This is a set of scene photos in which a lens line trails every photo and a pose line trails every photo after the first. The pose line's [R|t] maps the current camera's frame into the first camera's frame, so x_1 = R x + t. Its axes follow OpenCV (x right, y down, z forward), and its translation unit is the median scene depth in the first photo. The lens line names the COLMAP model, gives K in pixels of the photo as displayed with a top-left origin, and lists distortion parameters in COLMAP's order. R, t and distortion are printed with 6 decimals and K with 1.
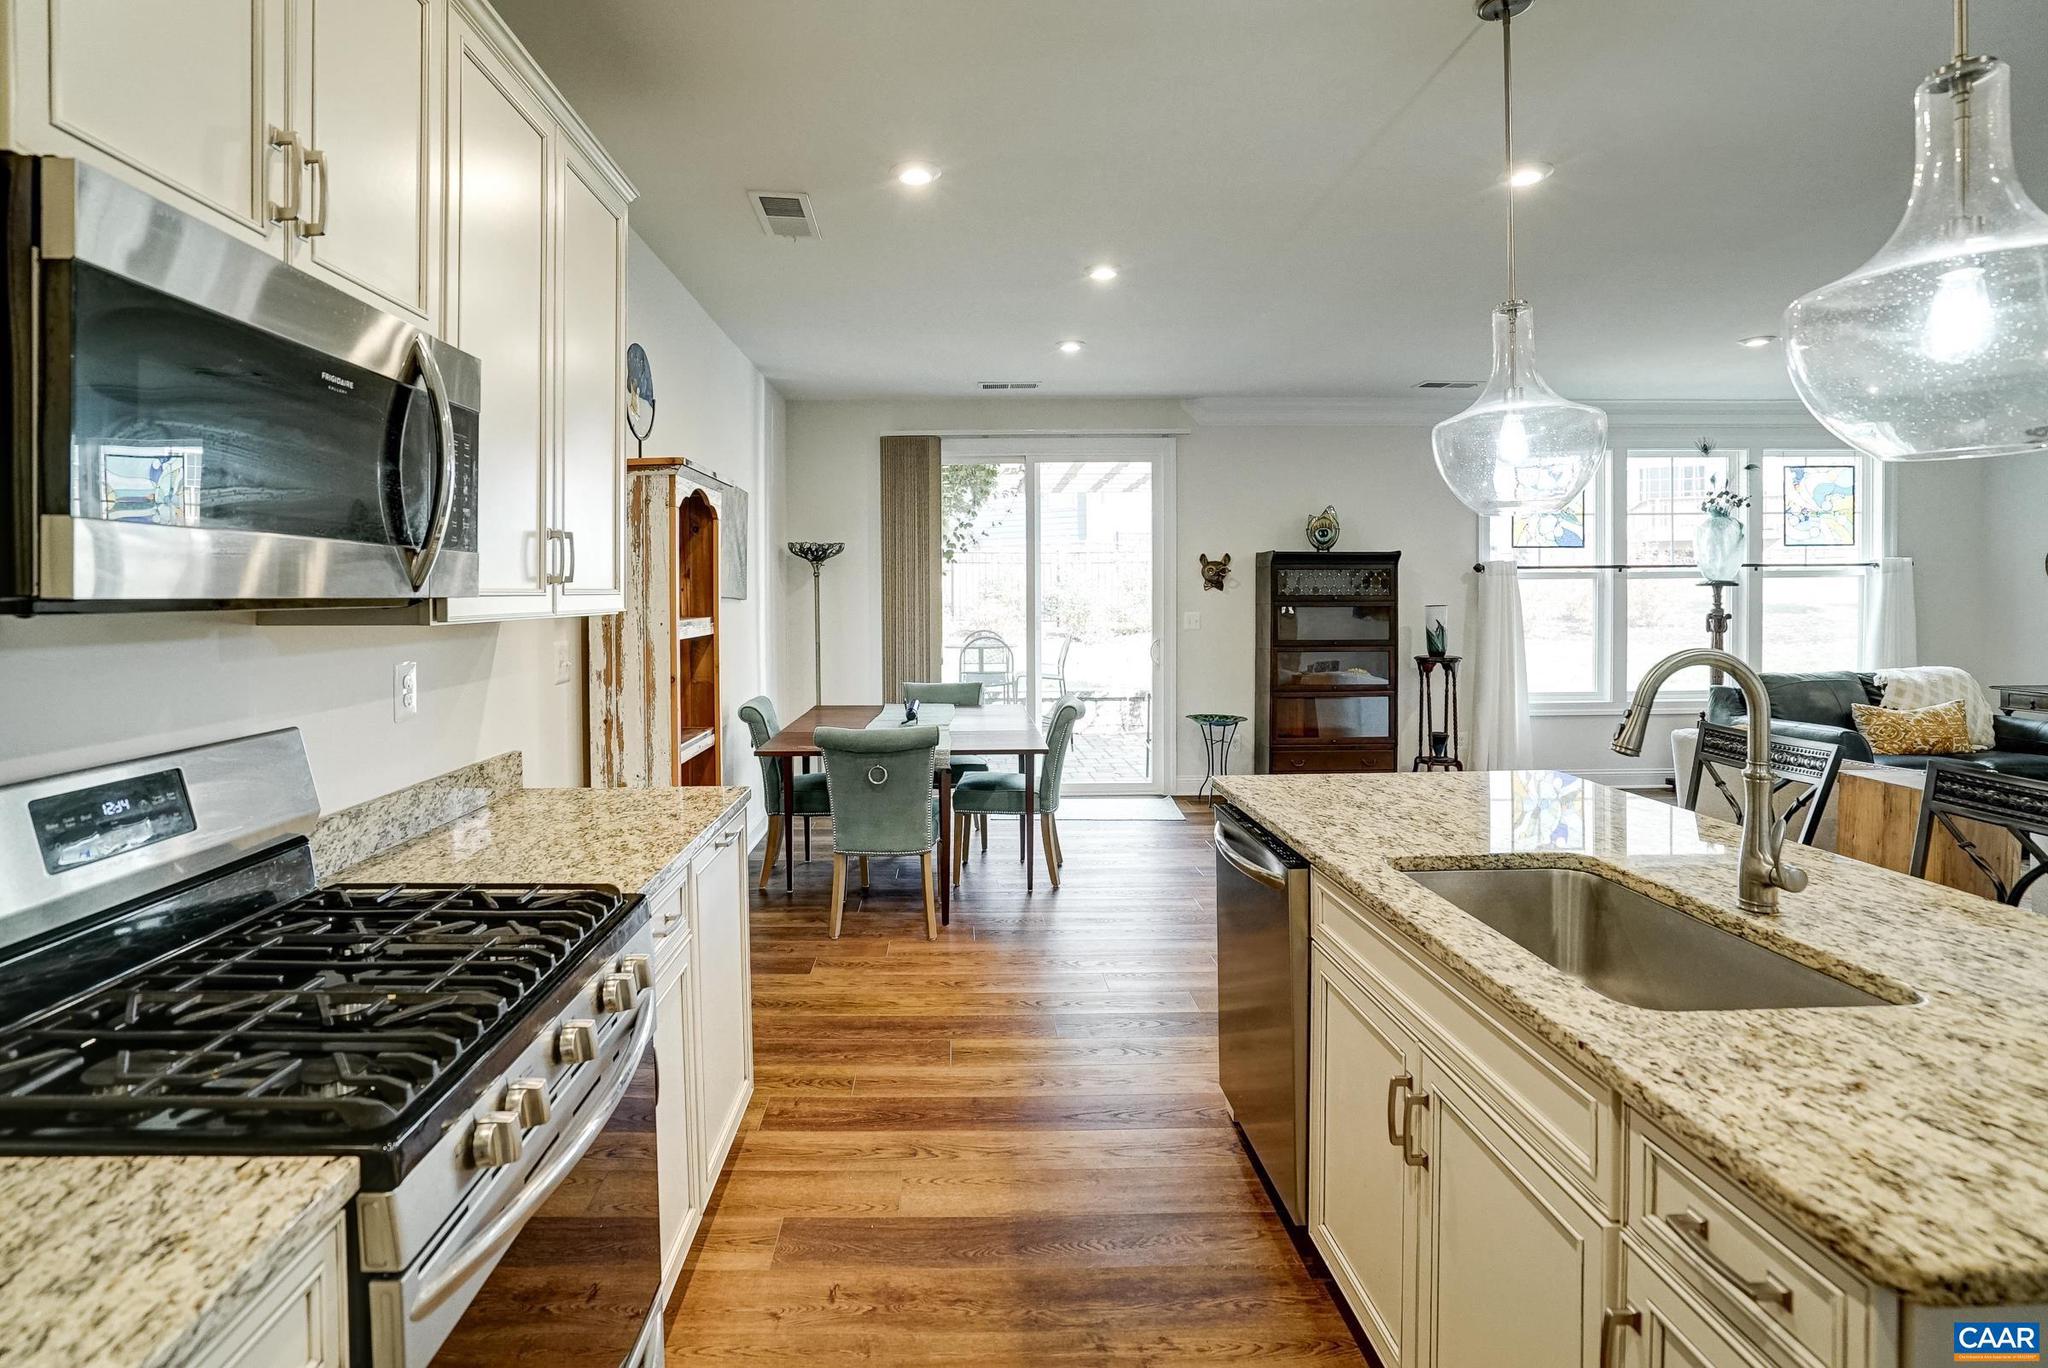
lens RADIAL K [[951.9, 0, 970.7], [0, 951.9, 606.2], [0, 0, 1]] dist [-0.051106, 0.016455]
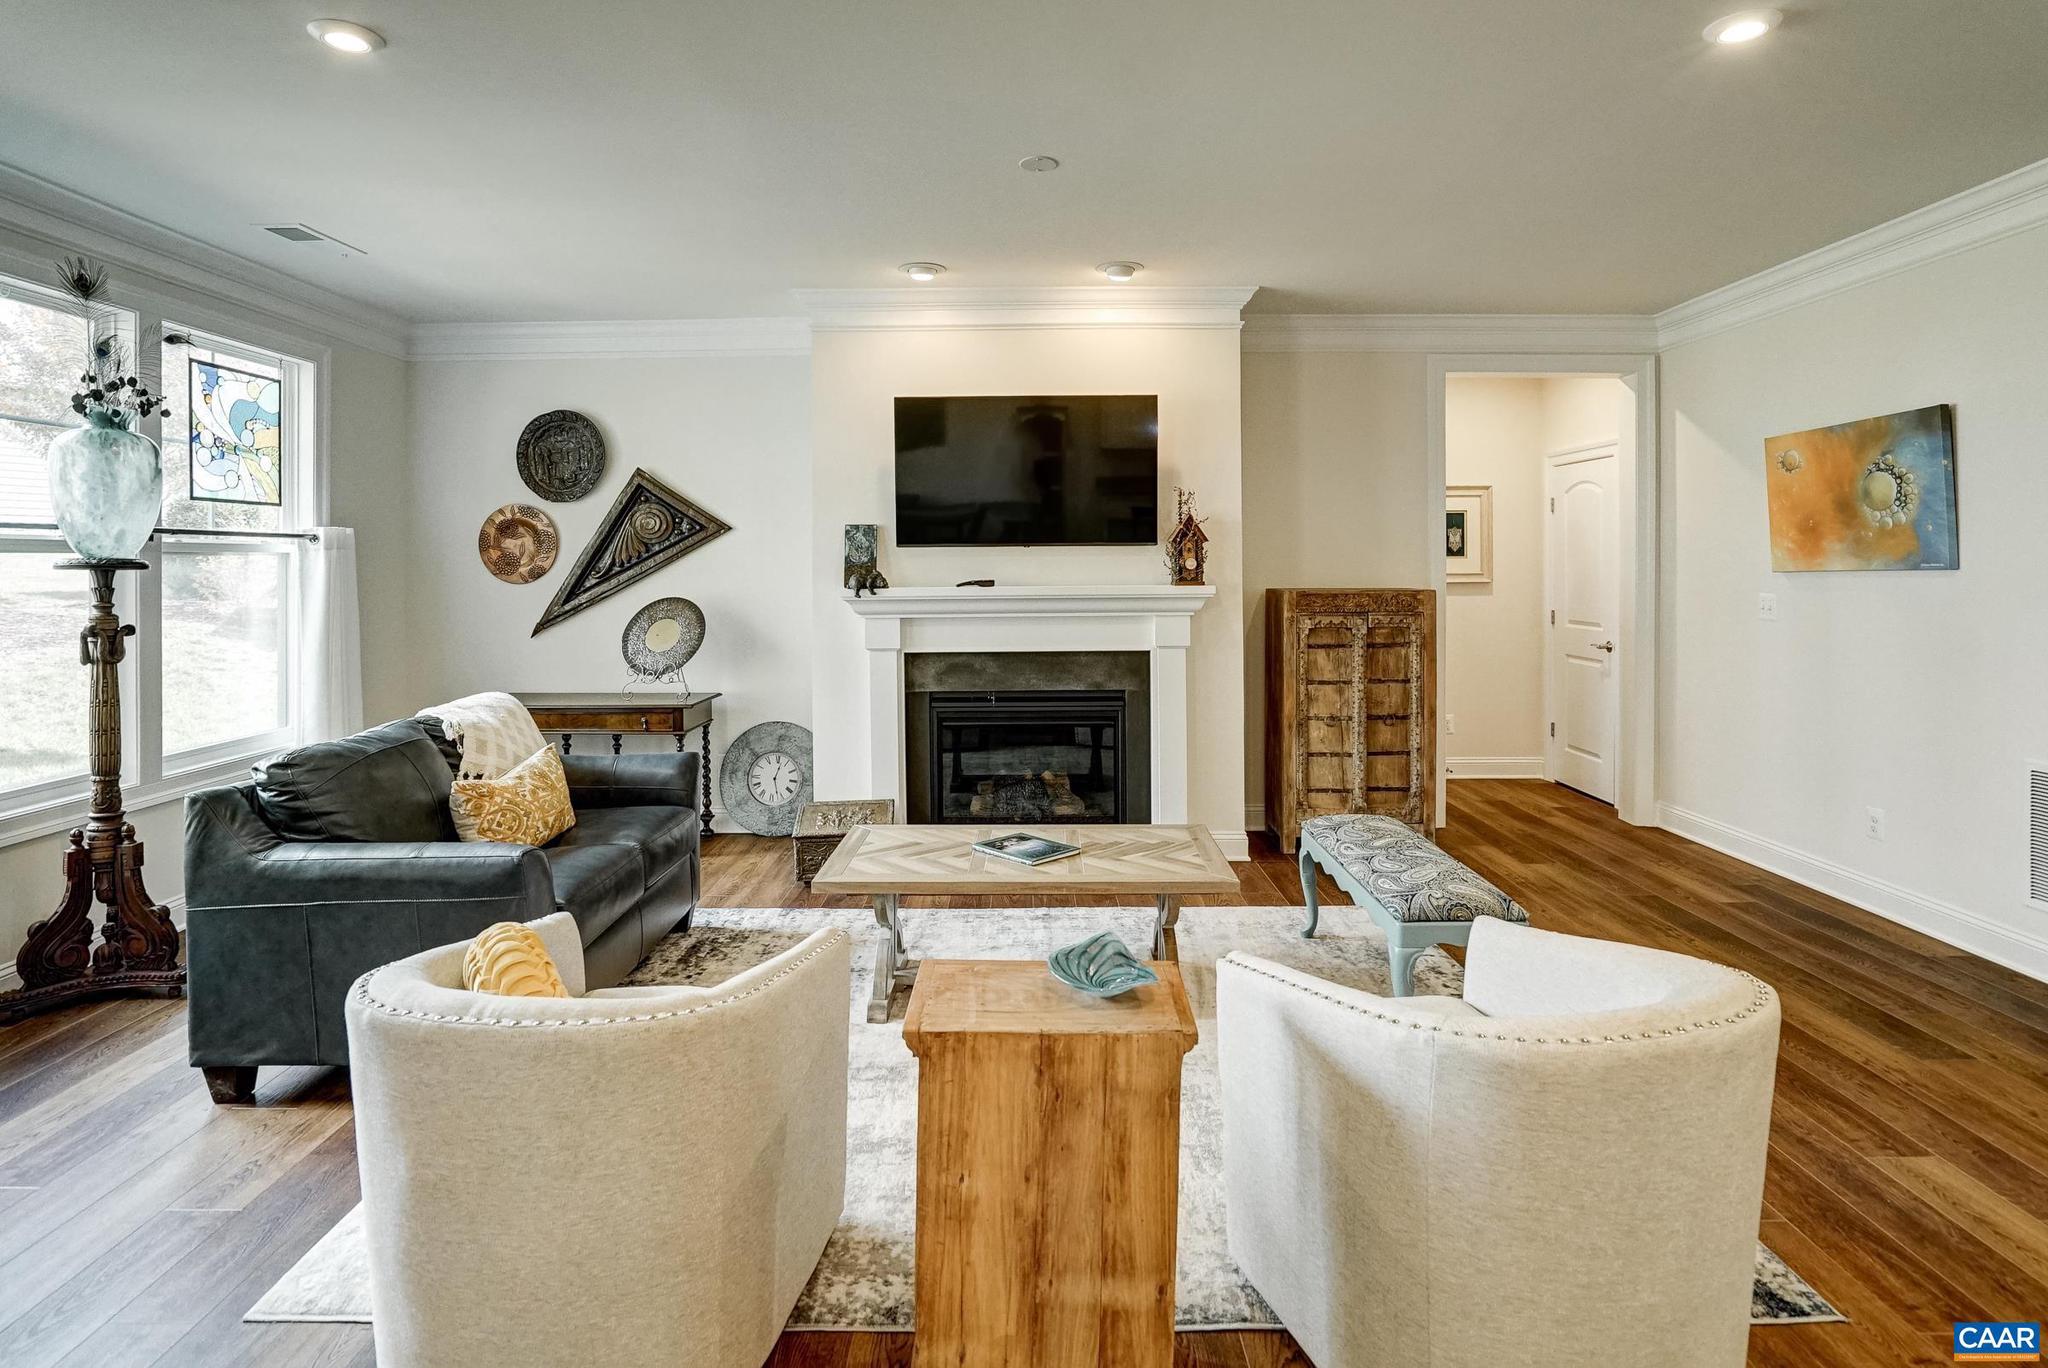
lens RADIAL K [[1056.4, 0, 1021.2], [0, 1056.4, 575.2], [0, 0, 1]] dist [-0.047938, 0.018180]
pose [[-0.006971, -0.003333, 0.999970, 0.243998], [0.019380, 0.999806, 0.003467, -0.010882], [-0.999788, 0.019404, -0.006905, 0.493031]]
